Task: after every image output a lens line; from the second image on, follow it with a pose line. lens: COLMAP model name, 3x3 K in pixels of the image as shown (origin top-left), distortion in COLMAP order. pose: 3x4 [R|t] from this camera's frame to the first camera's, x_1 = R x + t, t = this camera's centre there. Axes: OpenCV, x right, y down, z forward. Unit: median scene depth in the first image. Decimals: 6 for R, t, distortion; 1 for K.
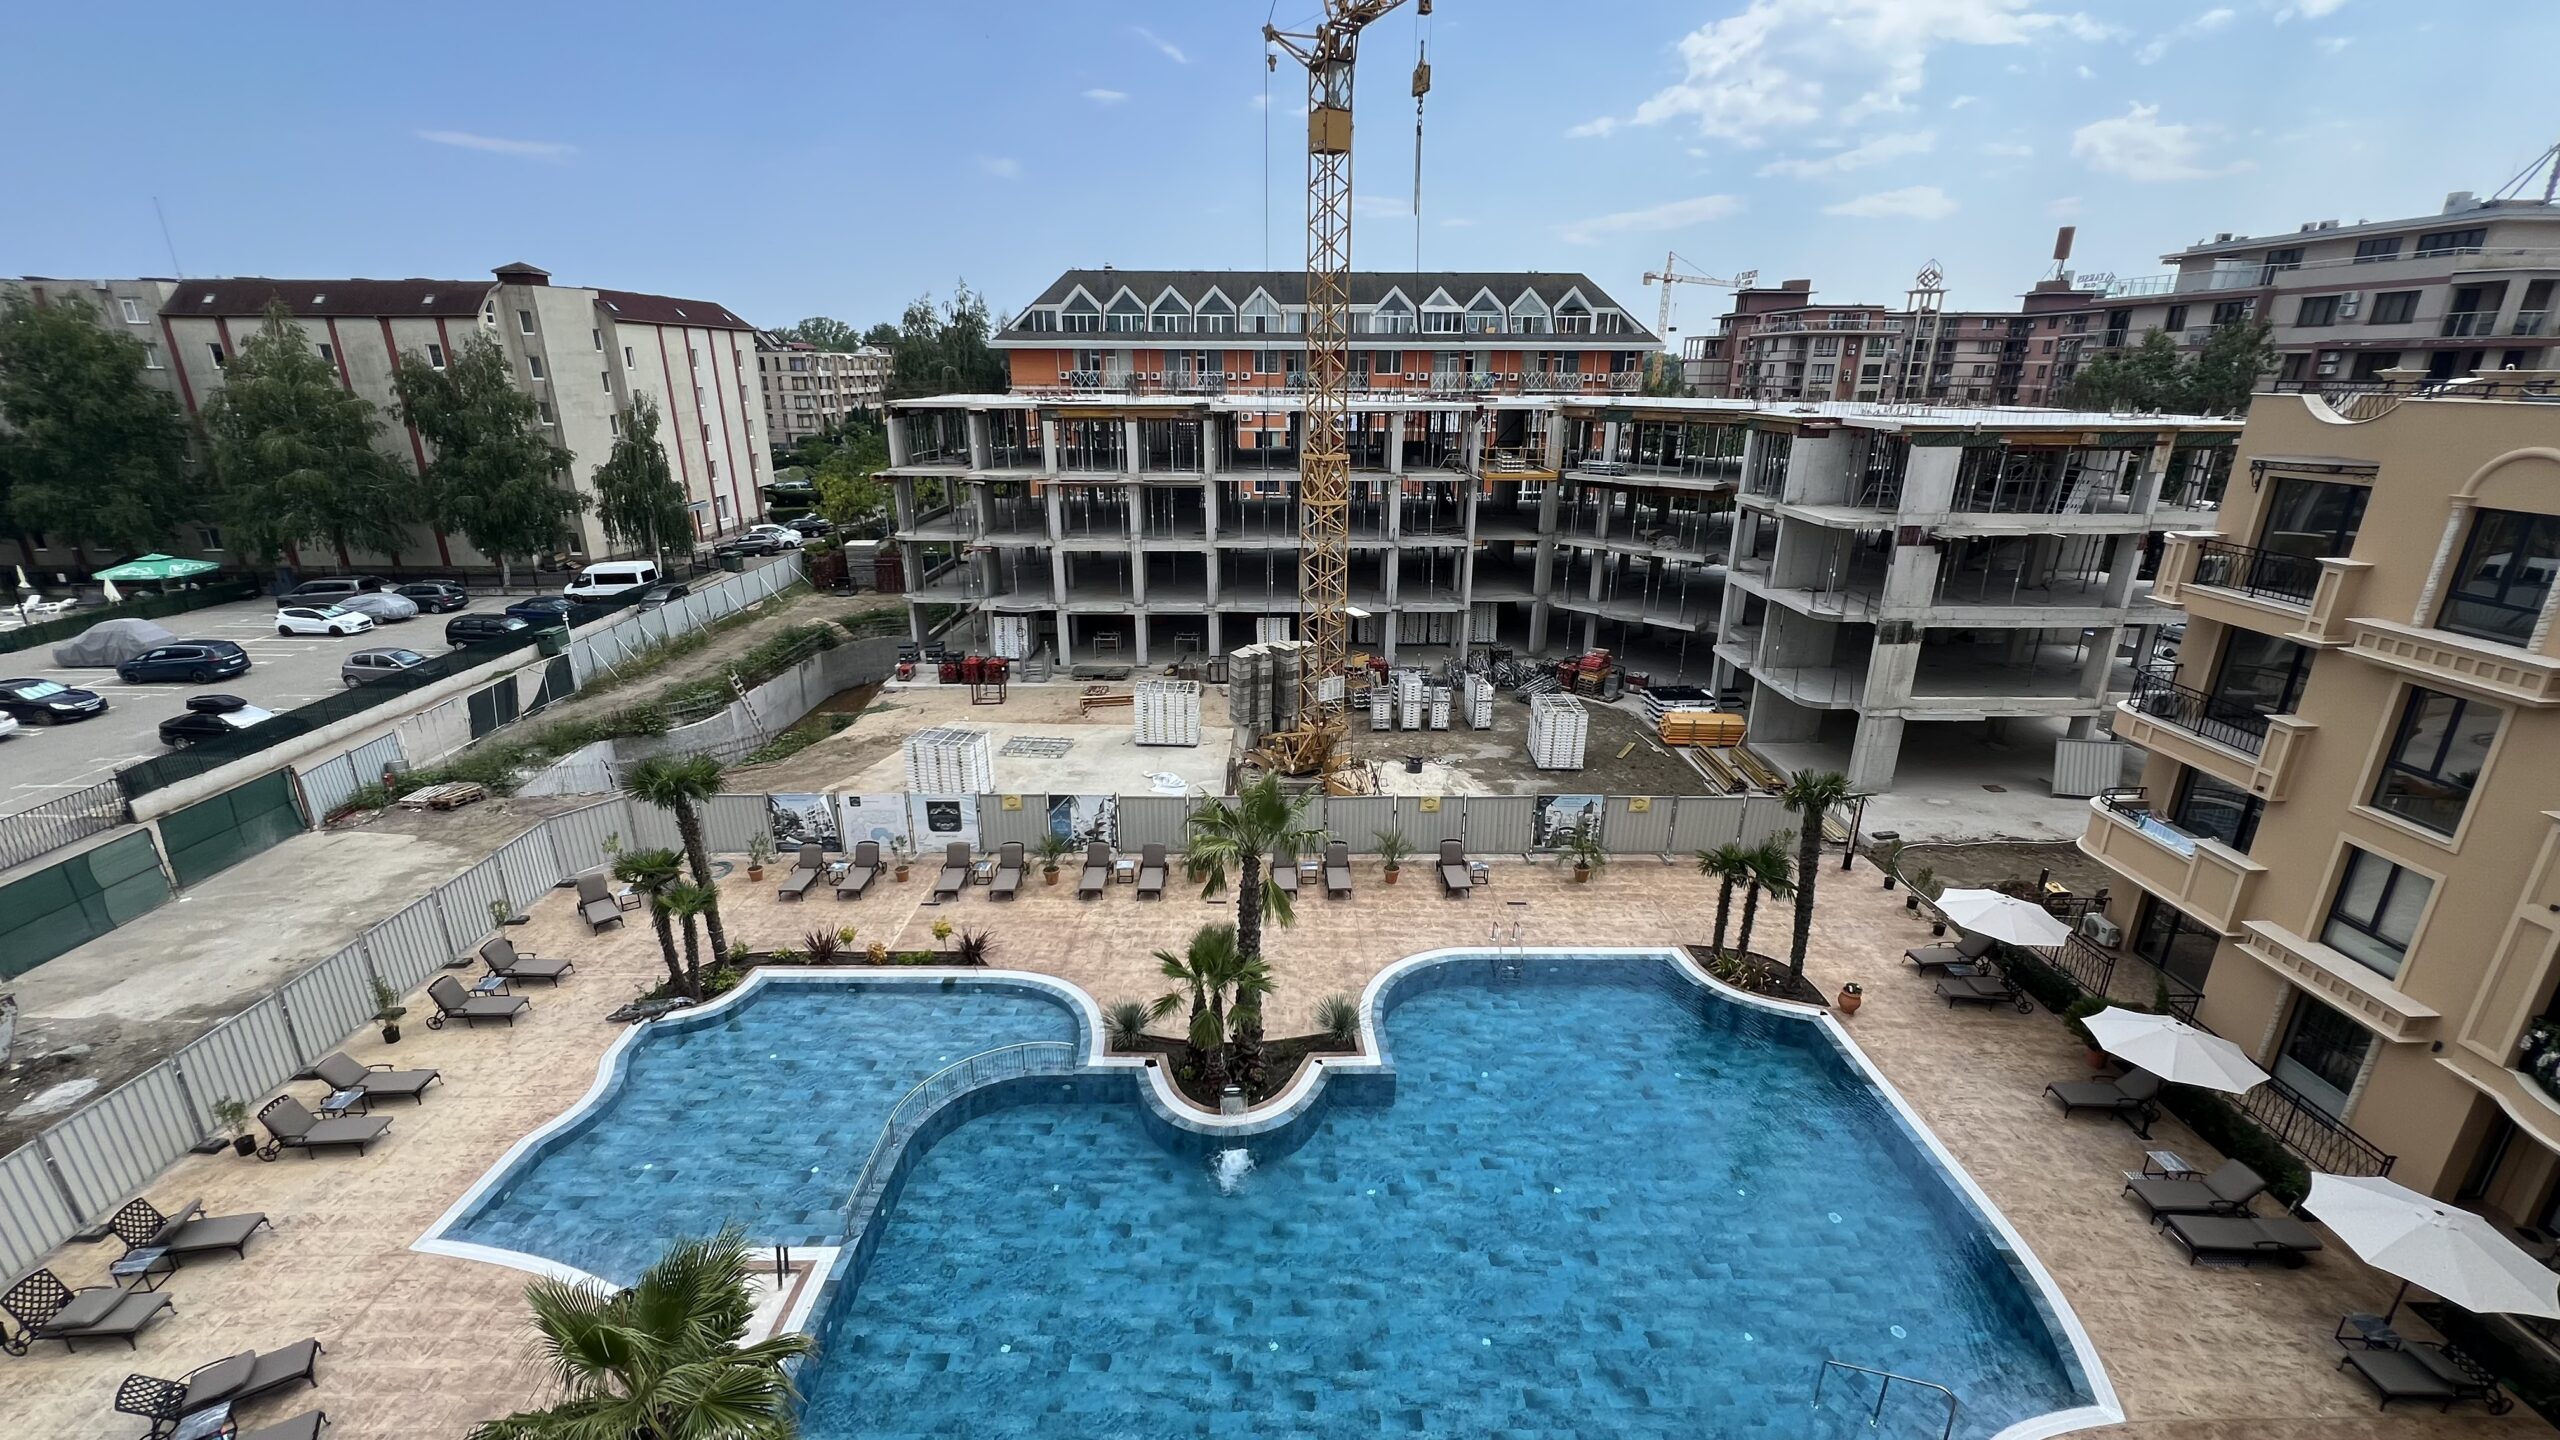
lens RADIAL K [[1021.4, 0, 1281.8], [0, 1021.4, 711.4], [0, 0, 1]] dist [-0.000838, 0.000566]
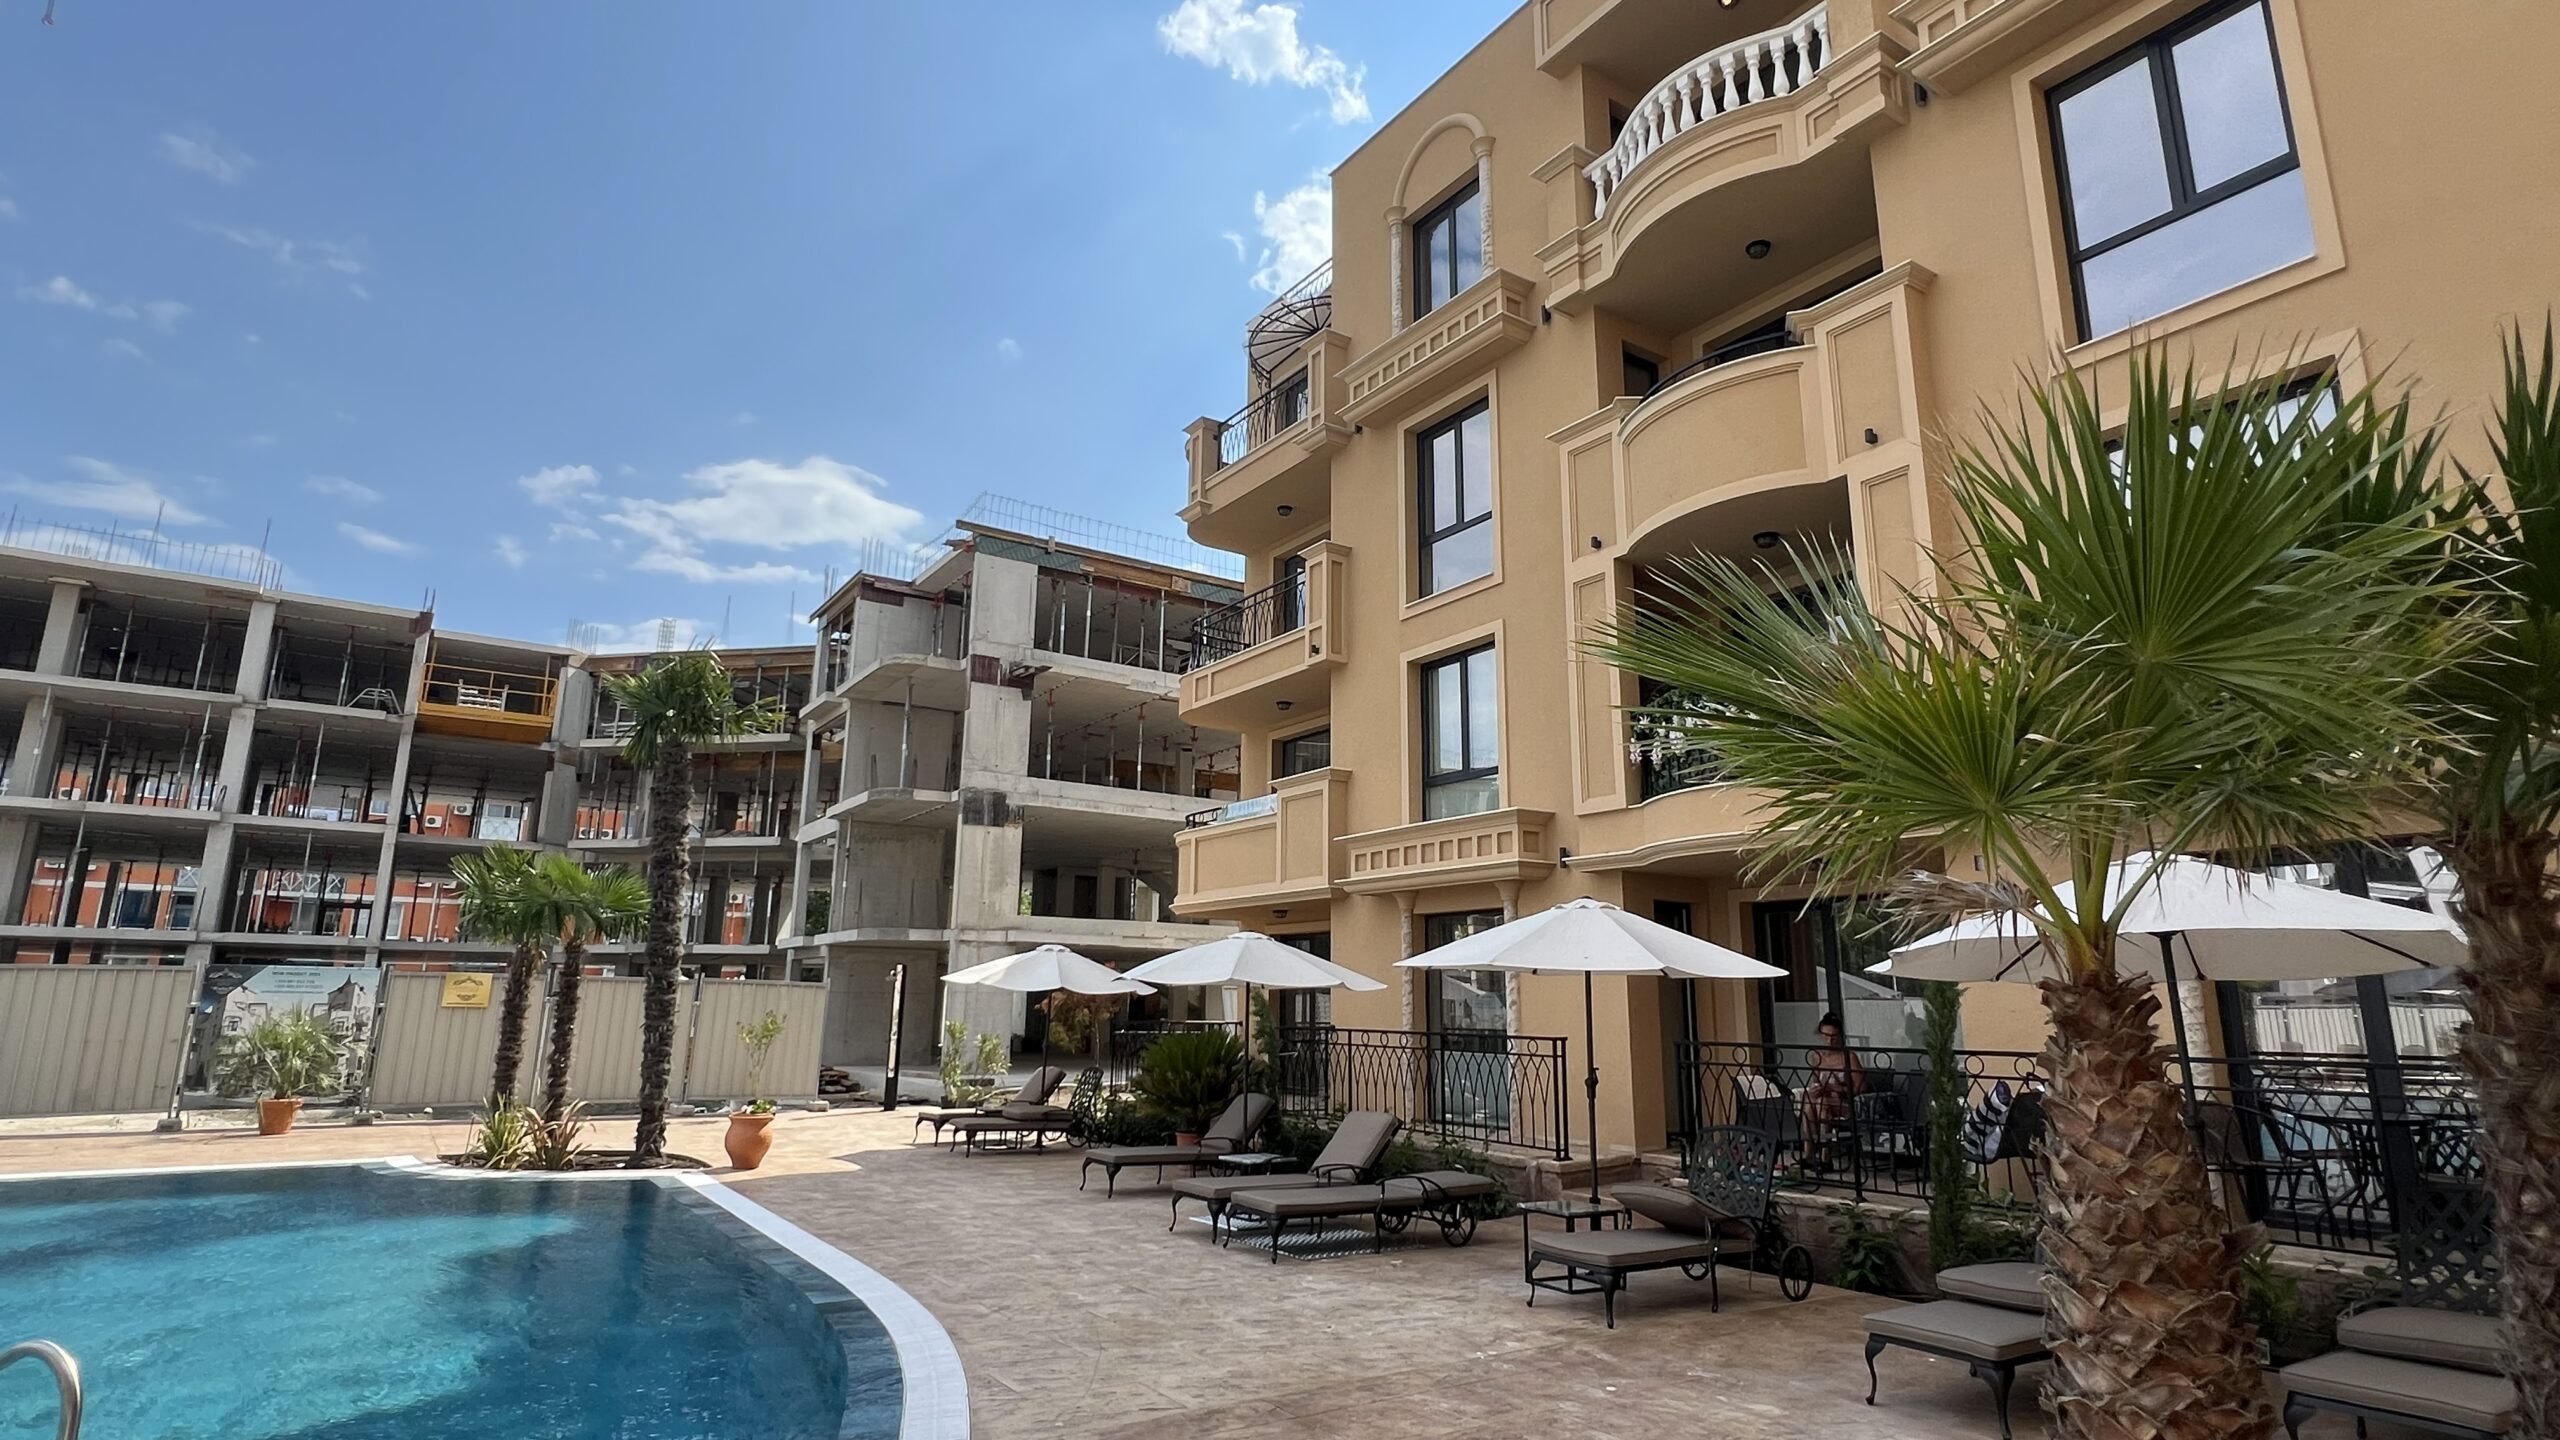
lens RADIAL K [[1258.8, 0, 1281.0], [0, 1258.8, 716.1], [0, 0, 1]] dist [-0.002698, -0.001412]
pose [[0.831101, 0.133771, 0.539792, 0.326344], [0.168766, 0.864195, -0.474009, 0.326768], [-0.529895, 0.485048, 0.695658, 0.299004]]
